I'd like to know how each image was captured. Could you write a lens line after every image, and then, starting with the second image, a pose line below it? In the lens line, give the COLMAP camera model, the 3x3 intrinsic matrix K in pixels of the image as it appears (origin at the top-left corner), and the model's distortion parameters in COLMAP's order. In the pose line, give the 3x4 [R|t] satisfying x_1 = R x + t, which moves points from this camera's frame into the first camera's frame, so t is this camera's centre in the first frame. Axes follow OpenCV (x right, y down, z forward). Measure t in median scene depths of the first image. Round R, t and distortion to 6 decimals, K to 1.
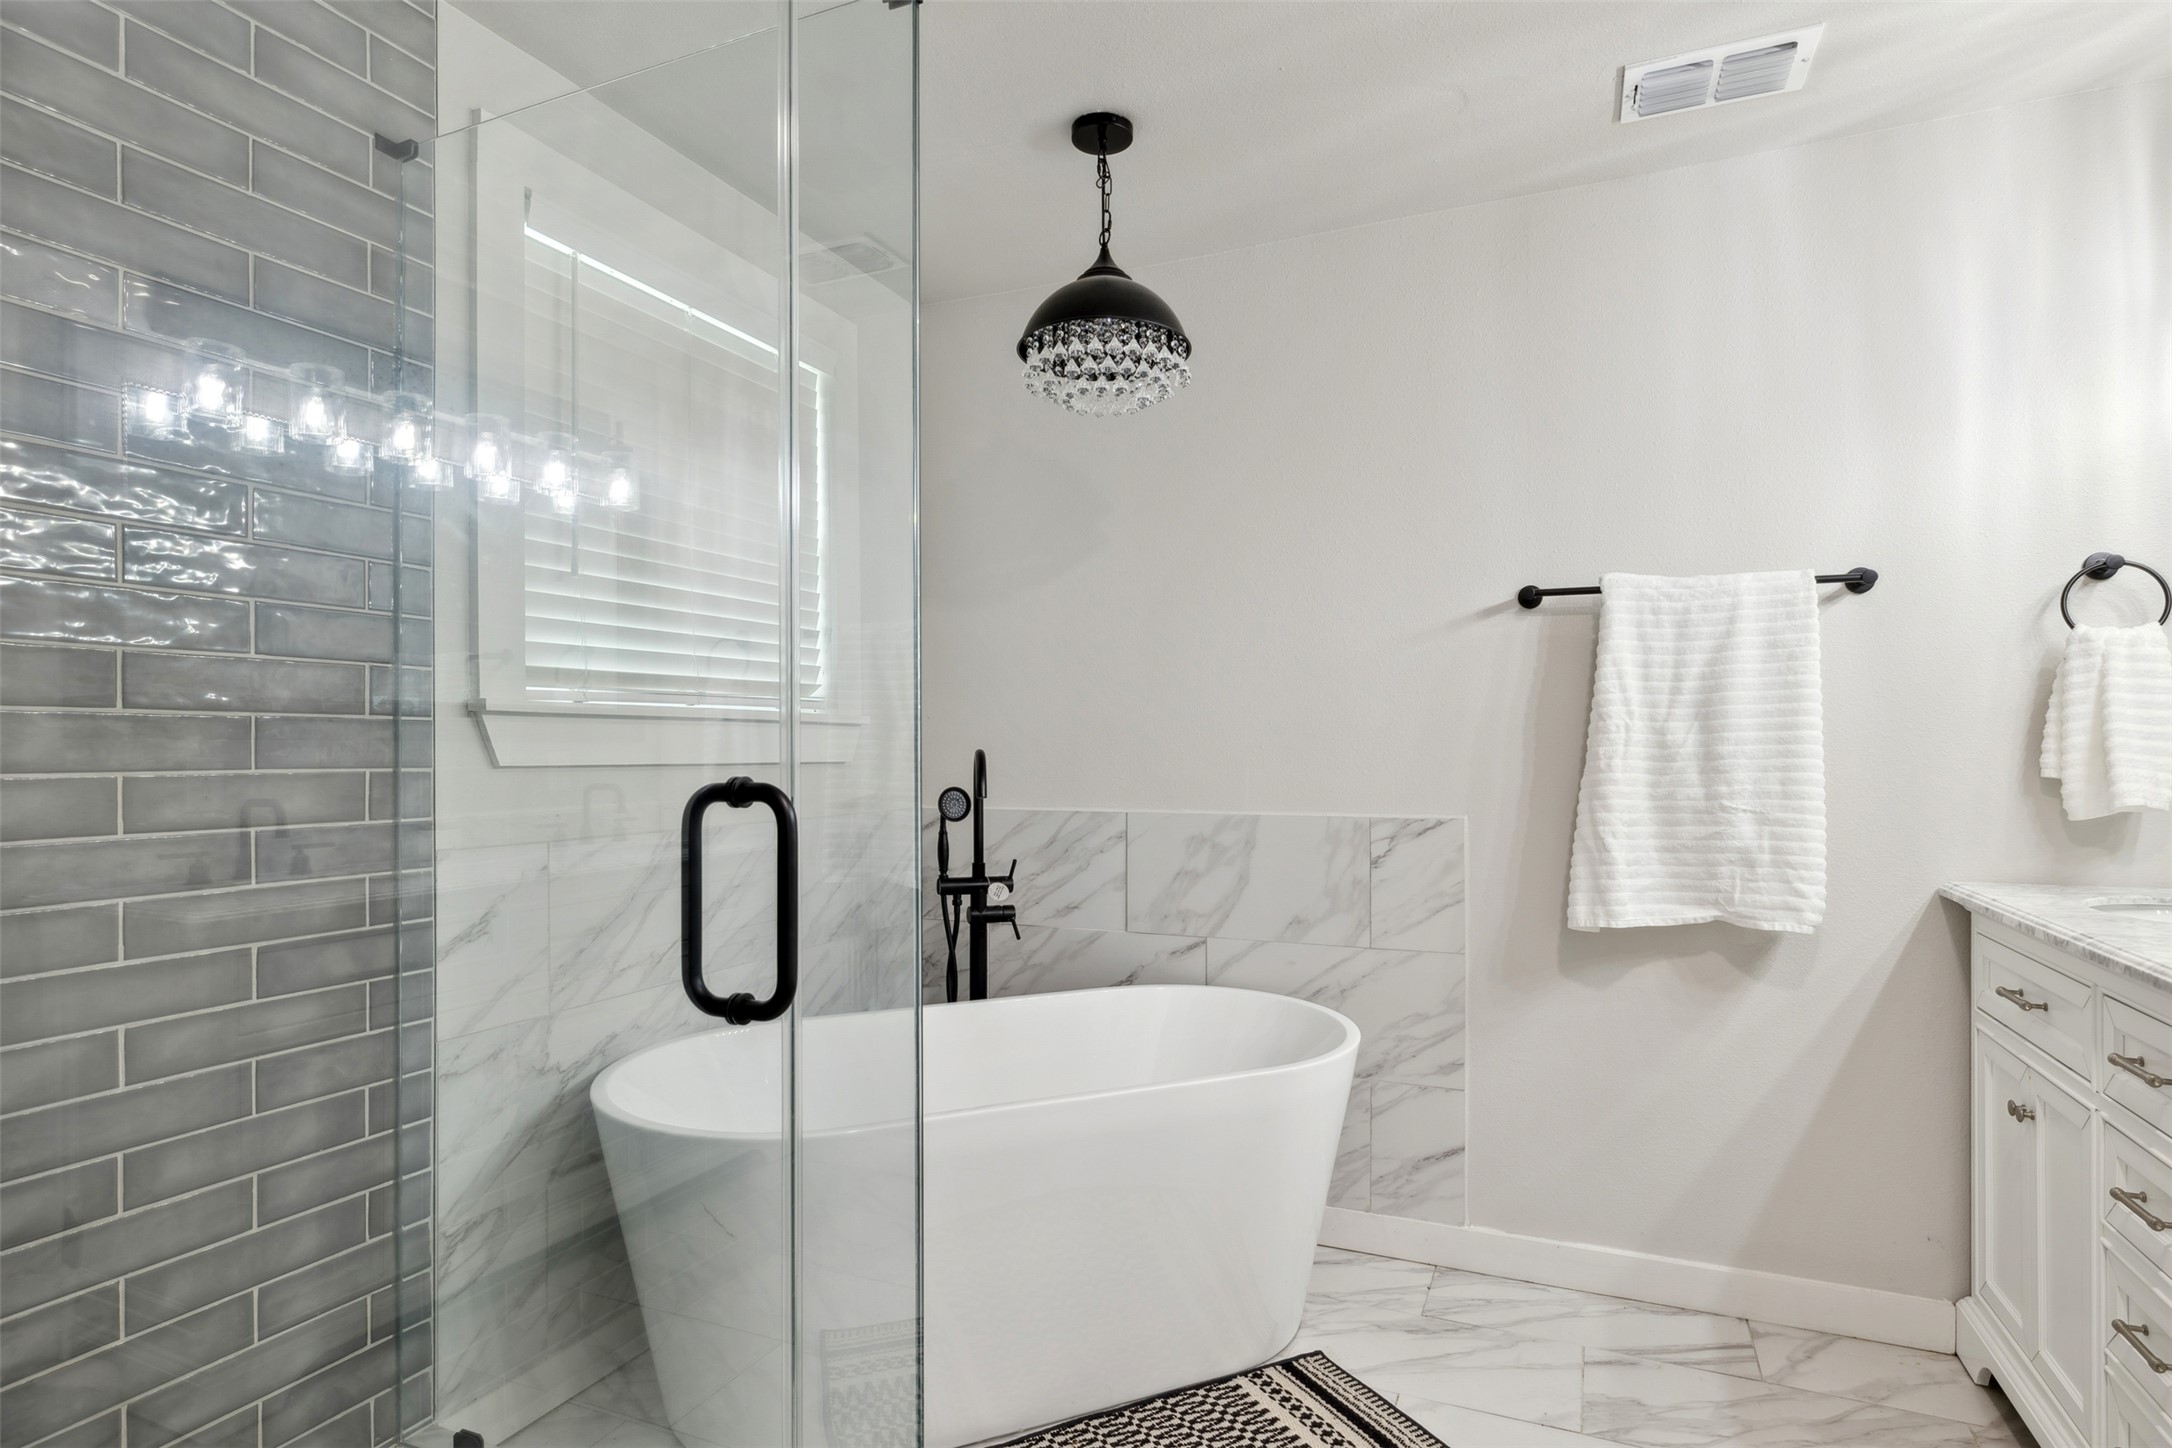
lens RADIAL K [[1123.6, 0, 1089.1], [0, 1123.6, 736.0], [0, 0, 1]] dist [-0.000916, 0.000323]
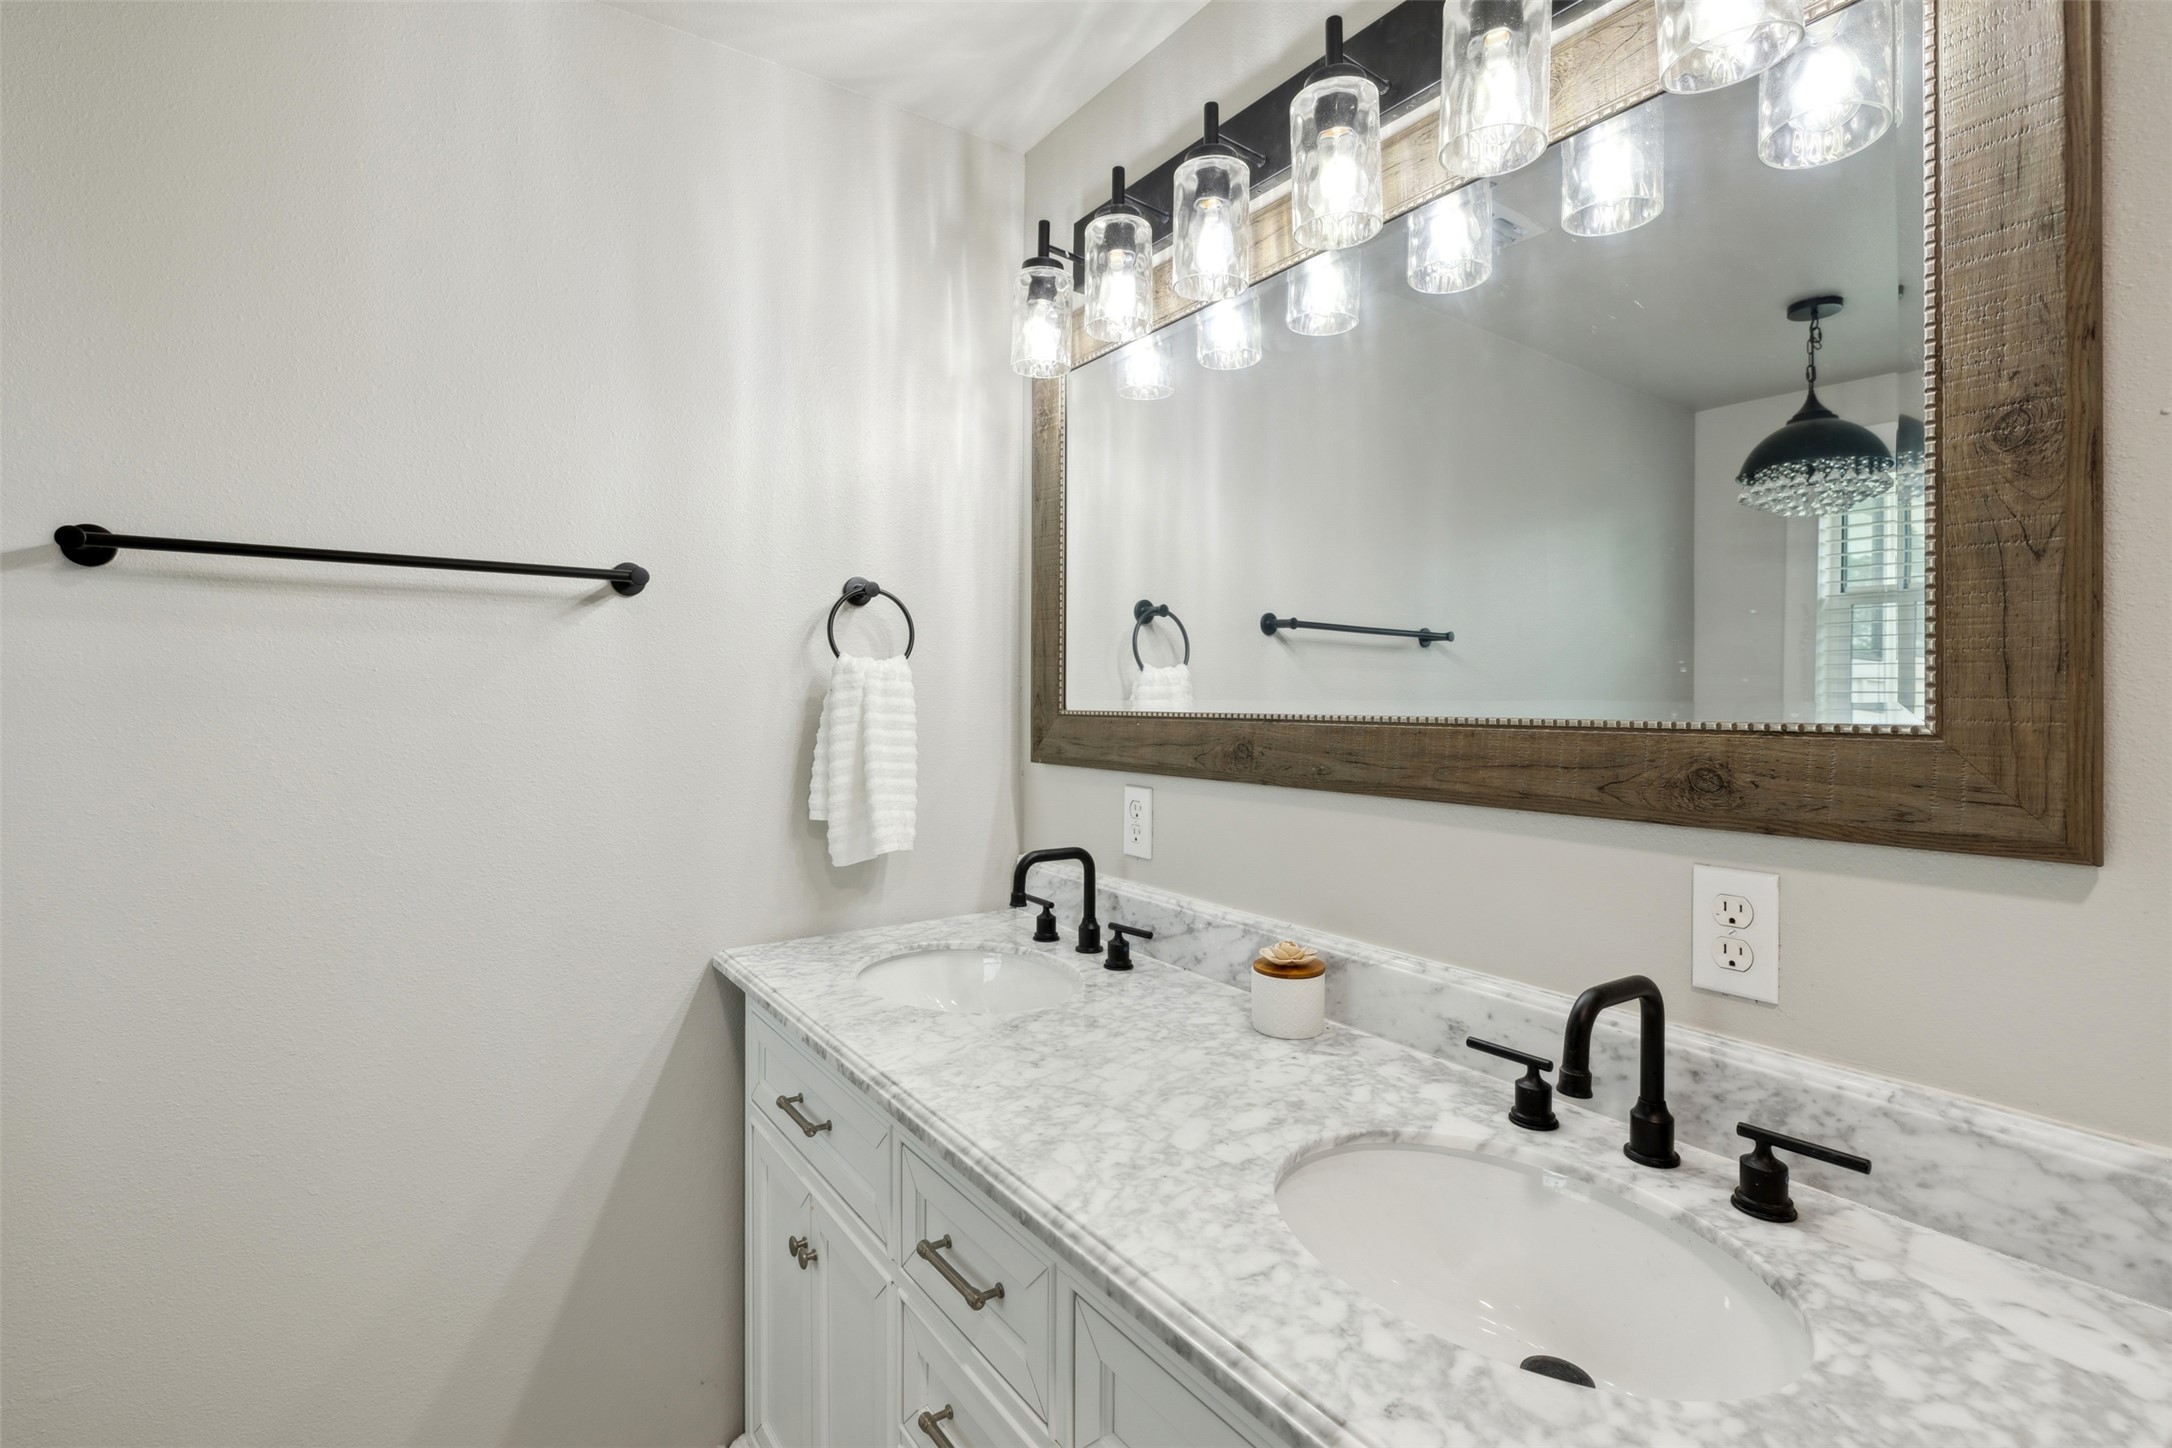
lens RADIAL K [[1019.7, 0, 1082.2], [0, 1019.7, 713.1], [0, 0, 1]] dist [-0.001835, 0.000205]
pose [[0.526807, -0.006774, 0.849958, 0.274330], [-0.007085, 0.999898, 0.012361, -0.061820], [-0.849956, -0.012534, 0.526705, 0.391734]]
